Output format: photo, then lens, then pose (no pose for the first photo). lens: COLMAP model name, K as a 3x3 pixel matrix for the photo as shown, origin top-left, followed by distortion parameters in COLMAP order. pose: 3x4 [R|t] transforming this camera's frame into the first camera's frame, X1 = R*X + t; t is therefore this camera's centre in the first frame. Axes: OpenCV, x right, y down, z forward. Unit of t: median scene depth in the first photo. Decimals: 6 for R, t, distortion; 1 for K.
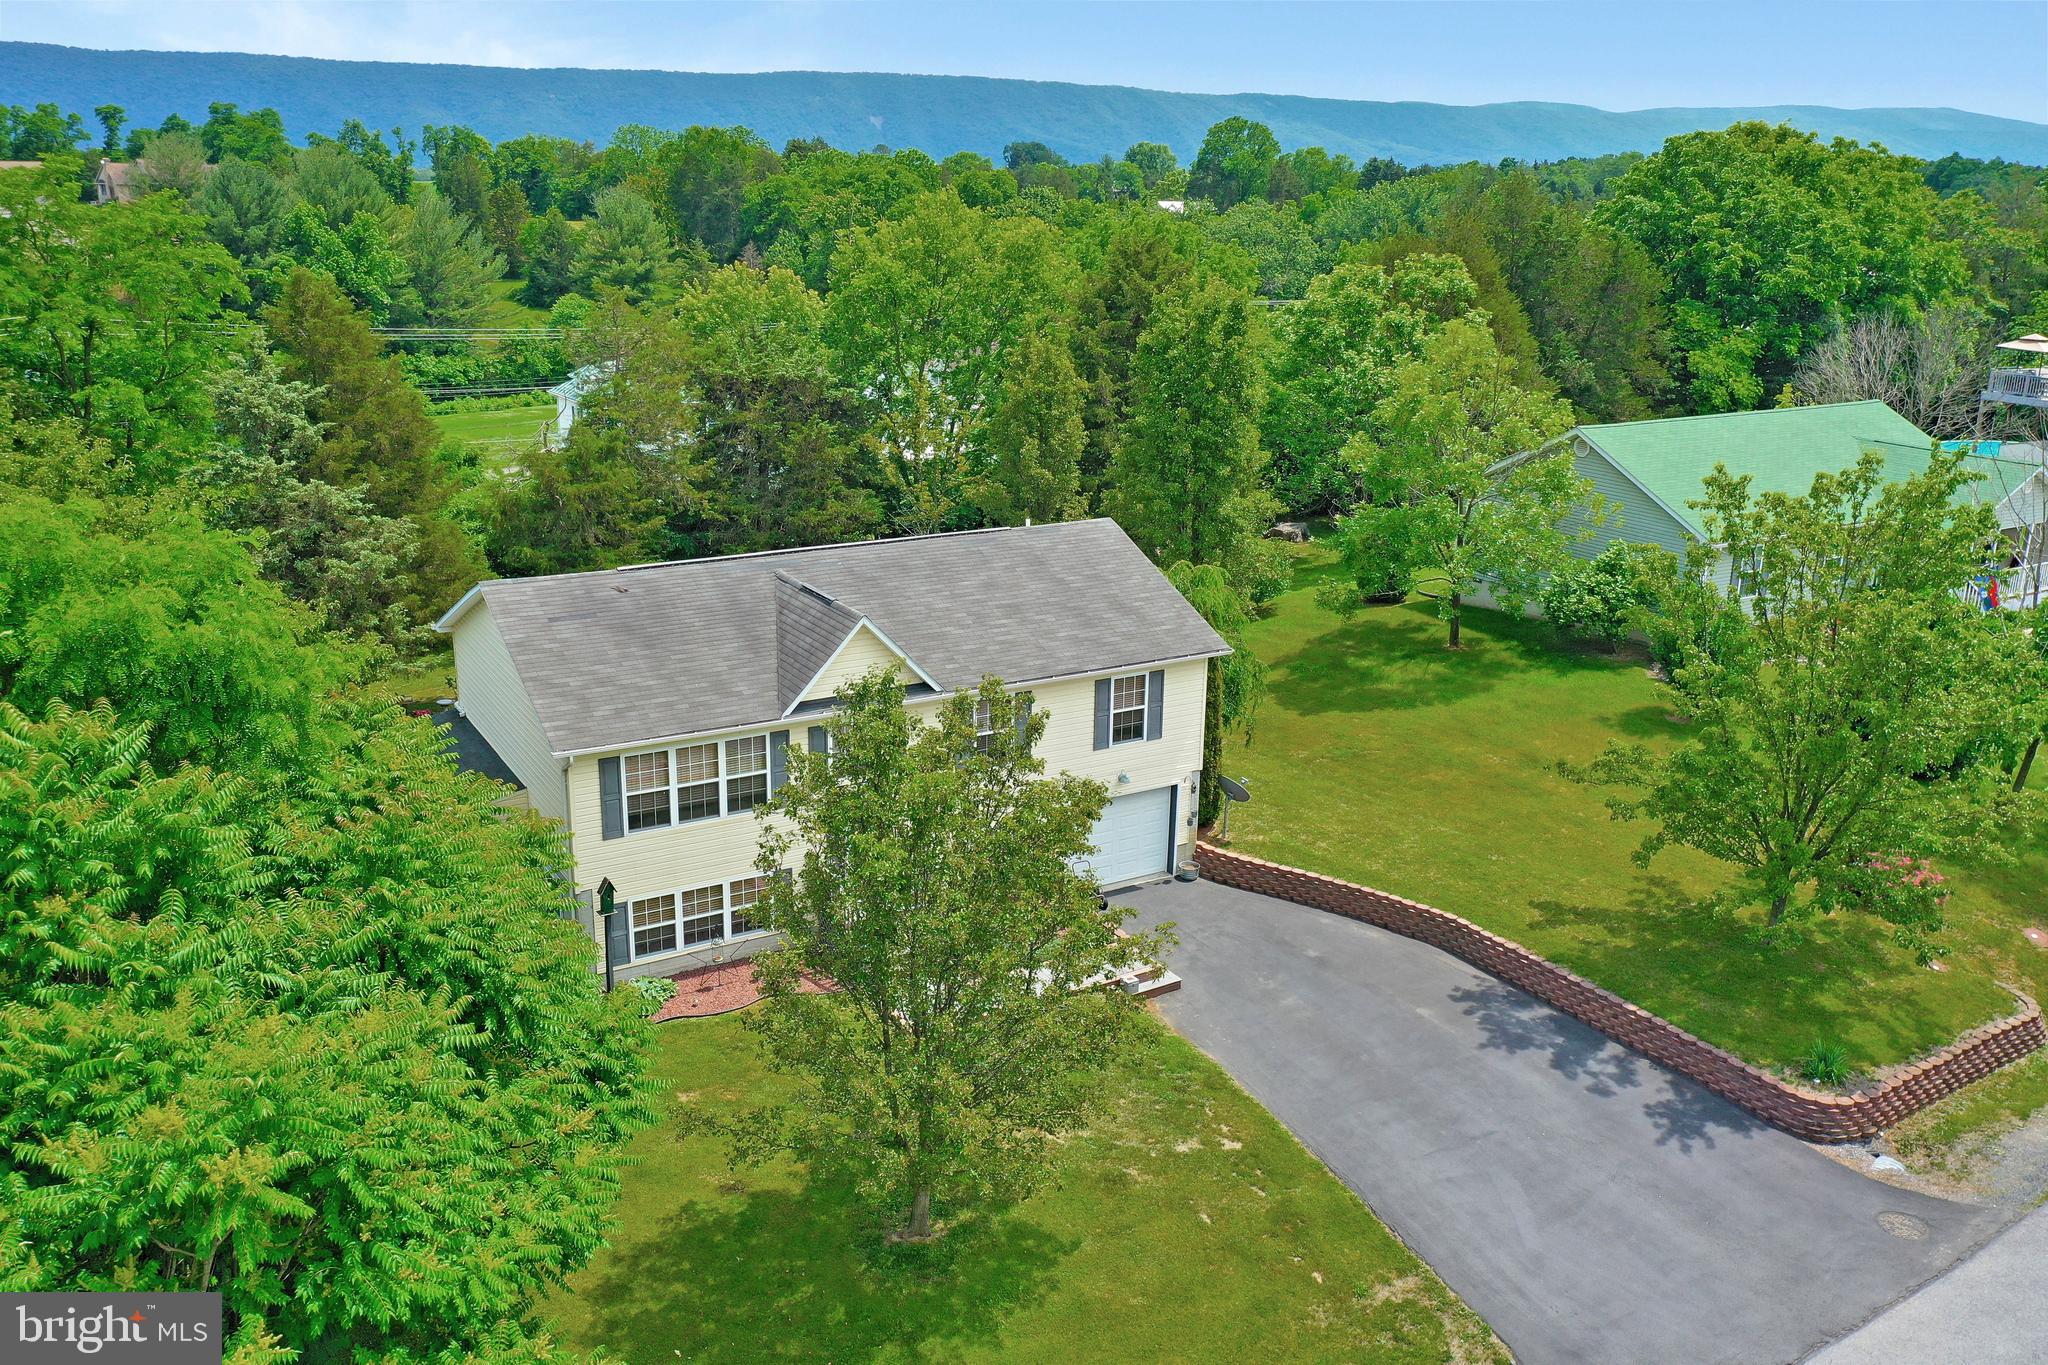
lens RADIAL K [[1645.8, 0, 1015.7], [0, 1645.8, 678.5], [0, 0, 1]] dist [-0.008575, 0.001058]
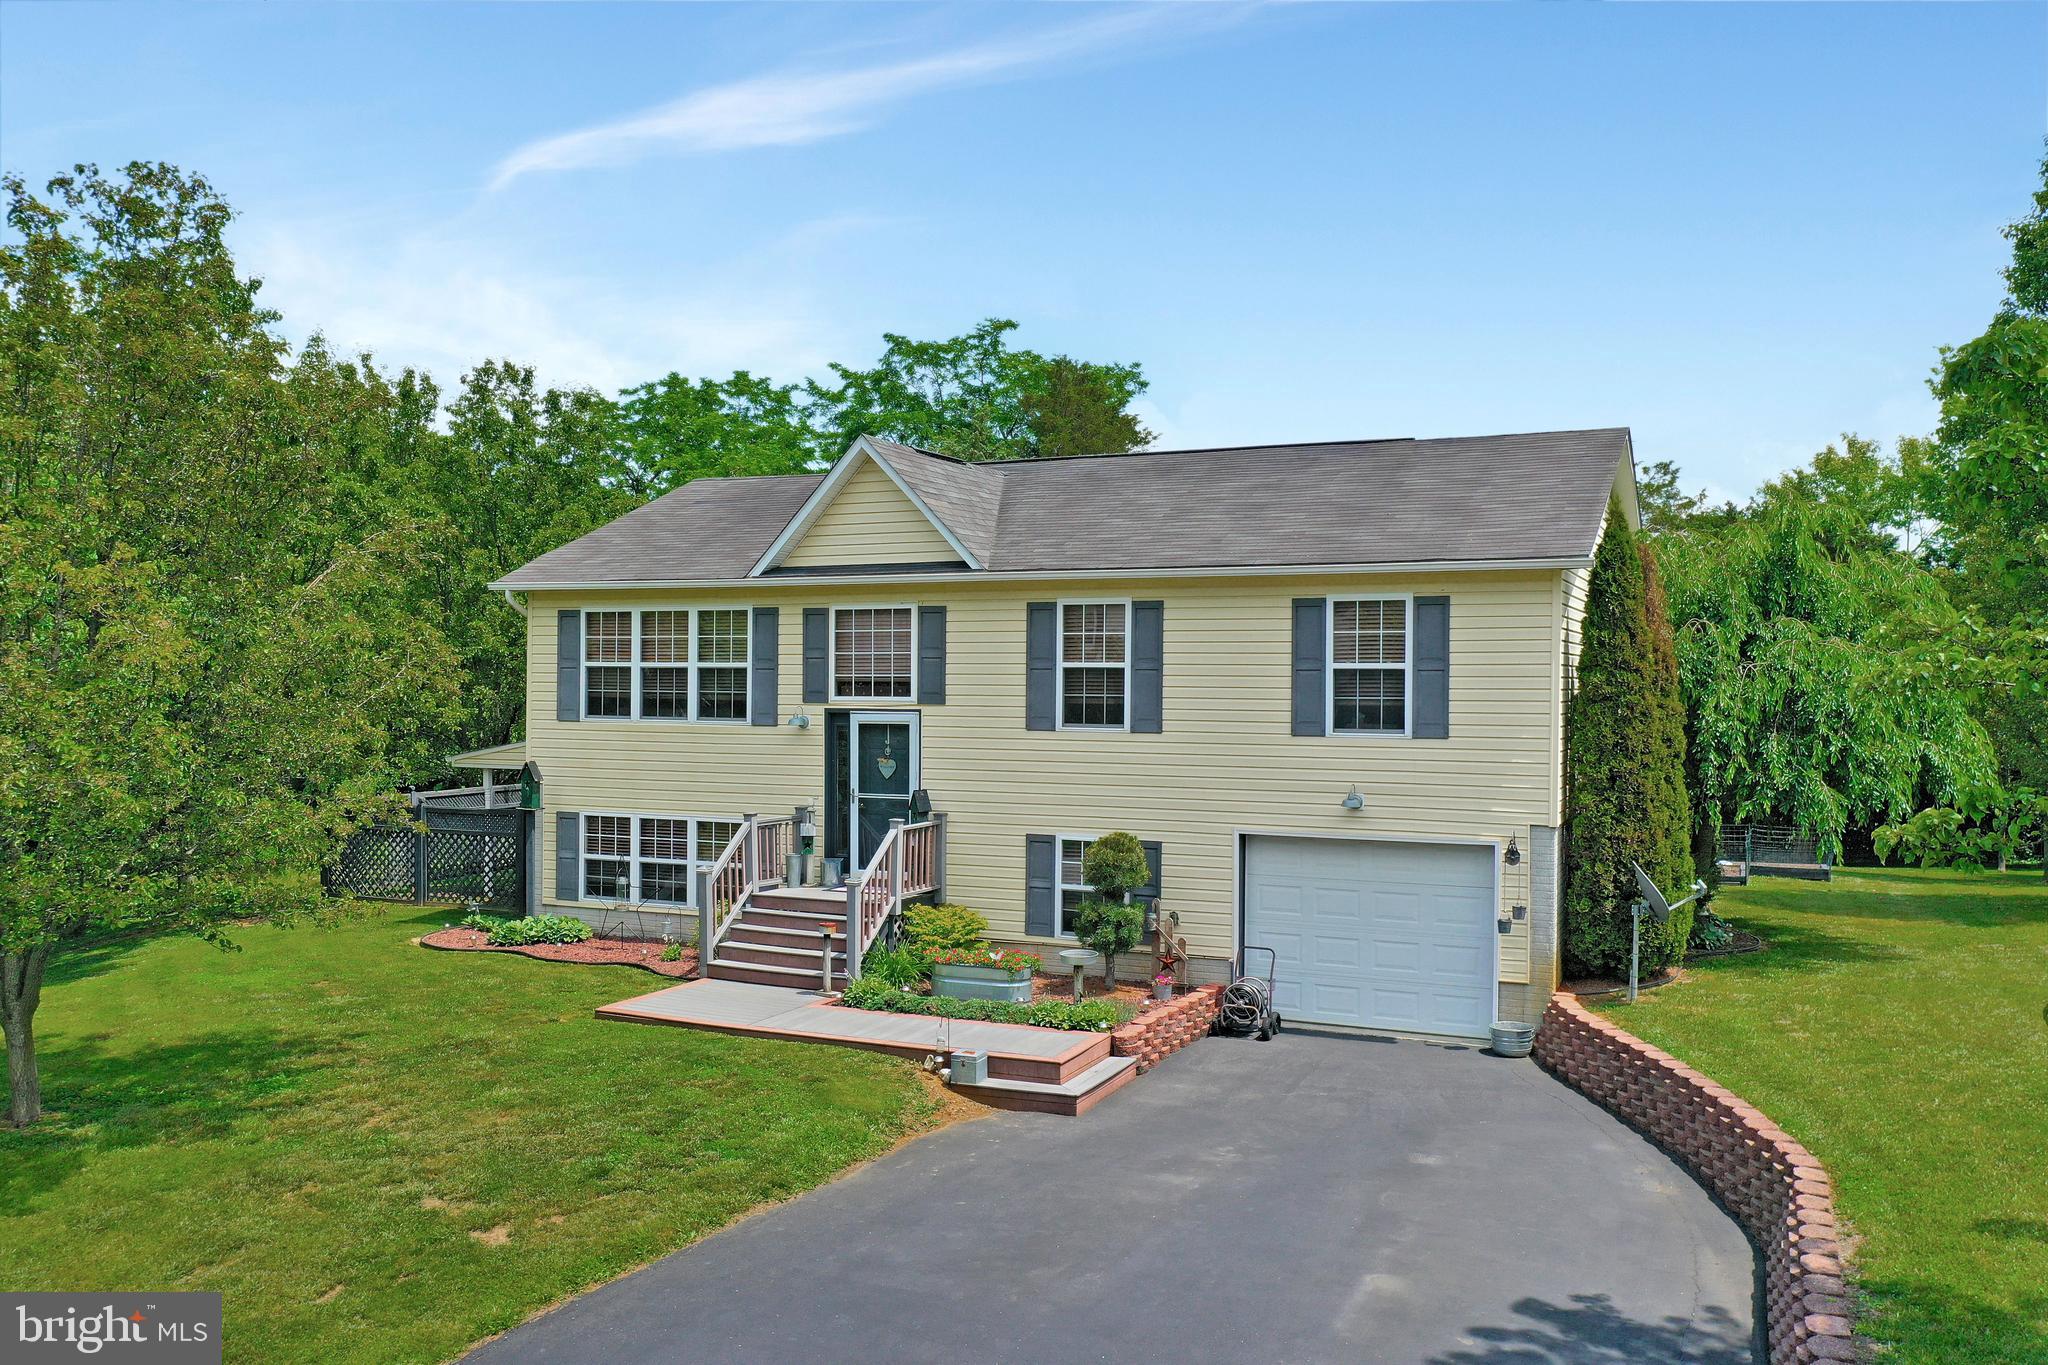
lens RADIAL K [[1640.0, 0, 1014.5], [0, 1640.0, 717.9], [0, 0, 1]] dist [-0.008961, 0.001818]
pose [[0.568100, 0.005243, -0.822943, 0.429039], [-0.232830, 0.960148, -0.154612, 0.139632], [0.789337, 0.279441, 0.546681, 0.625938]]
